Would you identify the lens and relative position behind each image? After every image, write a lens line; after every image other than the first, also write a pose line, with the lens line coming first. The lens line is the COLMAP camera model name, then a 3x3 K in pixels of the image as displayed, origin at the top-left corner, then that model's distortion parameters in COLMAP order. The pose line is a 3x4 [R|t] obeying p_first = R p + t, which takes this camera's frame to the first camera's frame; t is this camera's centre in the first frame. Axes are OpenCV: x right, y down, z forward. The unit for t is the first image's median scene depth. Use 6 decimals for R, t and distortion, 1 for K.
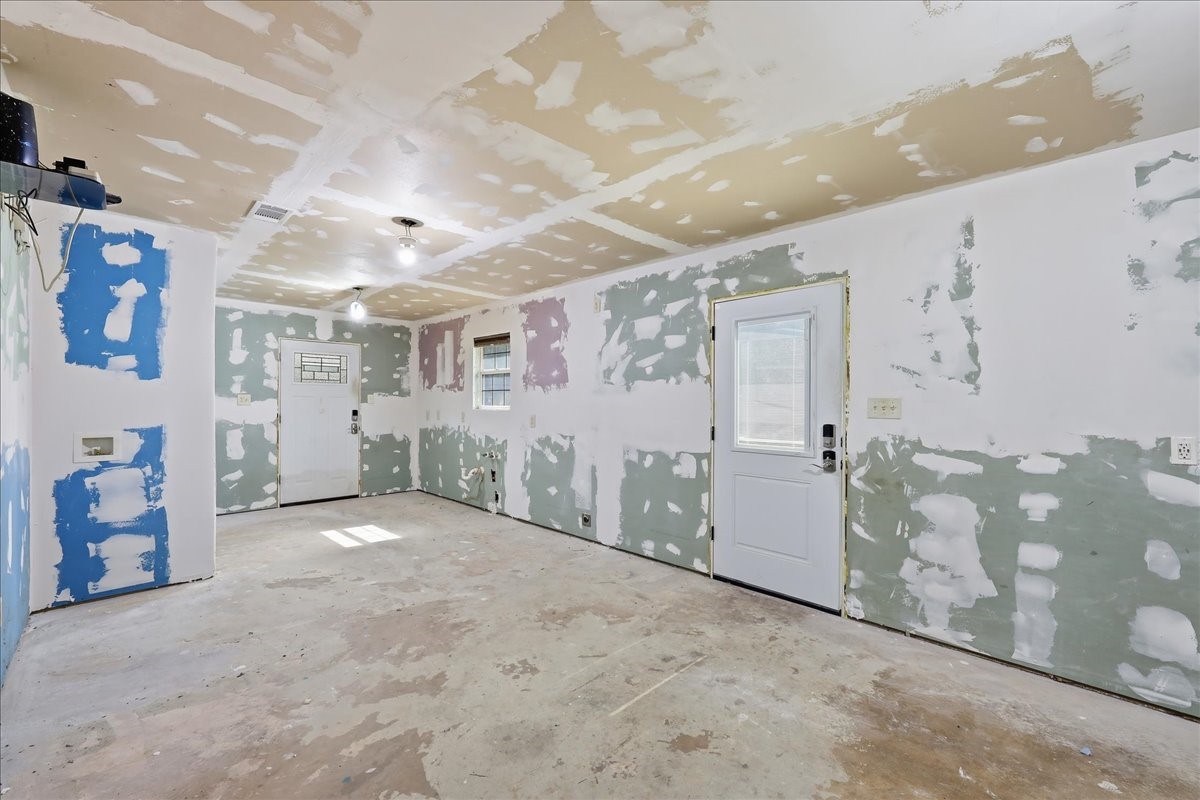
lens RADIAL K [[532.6, 0, 602.6], [0, 532.6, 400.6], [0, 0, 1]] dist [0.000232, -0.000001]
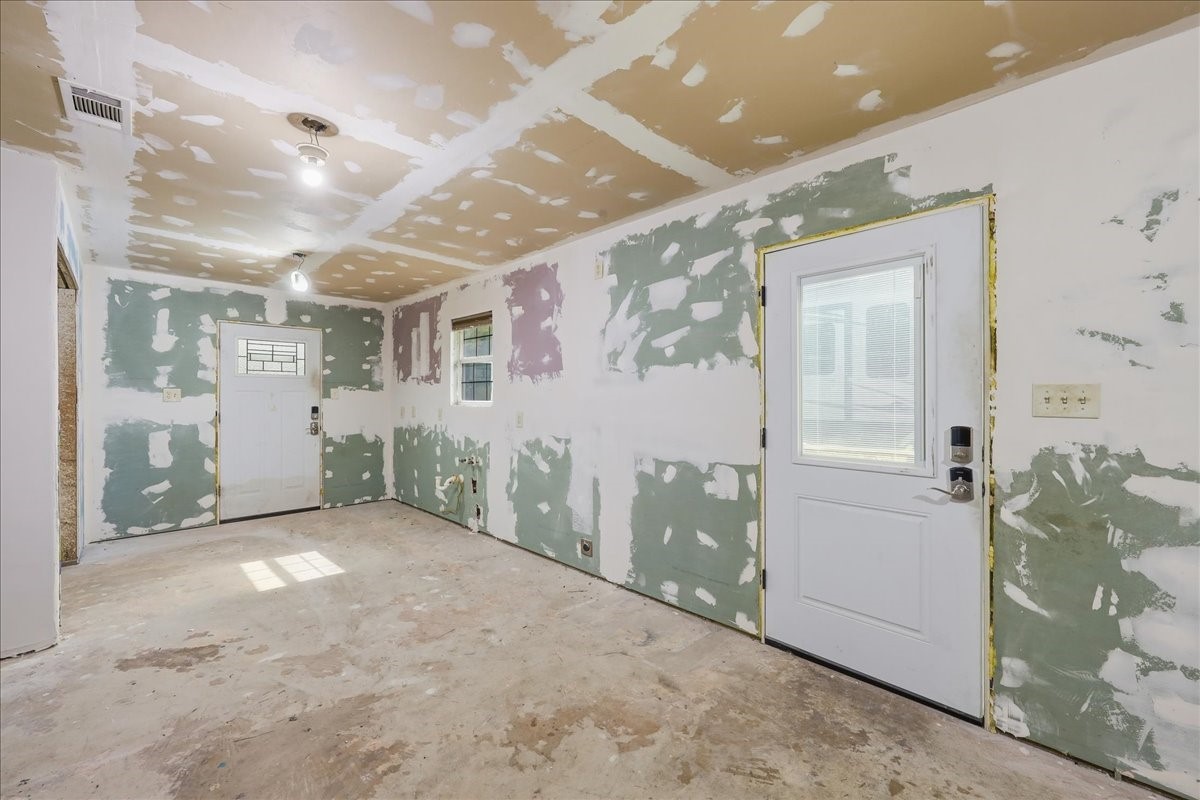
lens RADIAL K [[484.0, 0, 589.0], [0, 484.0, 397.5], [0, 0, 1]] dist [0.001801, 0.000130]
pose [[0.999406, -0.005741, -0.033989, -0.002545], [0.005859, 0.999977, 0.003370, 0.004757], [0.033969, -0.003567, 0.999417, 0.364918]]
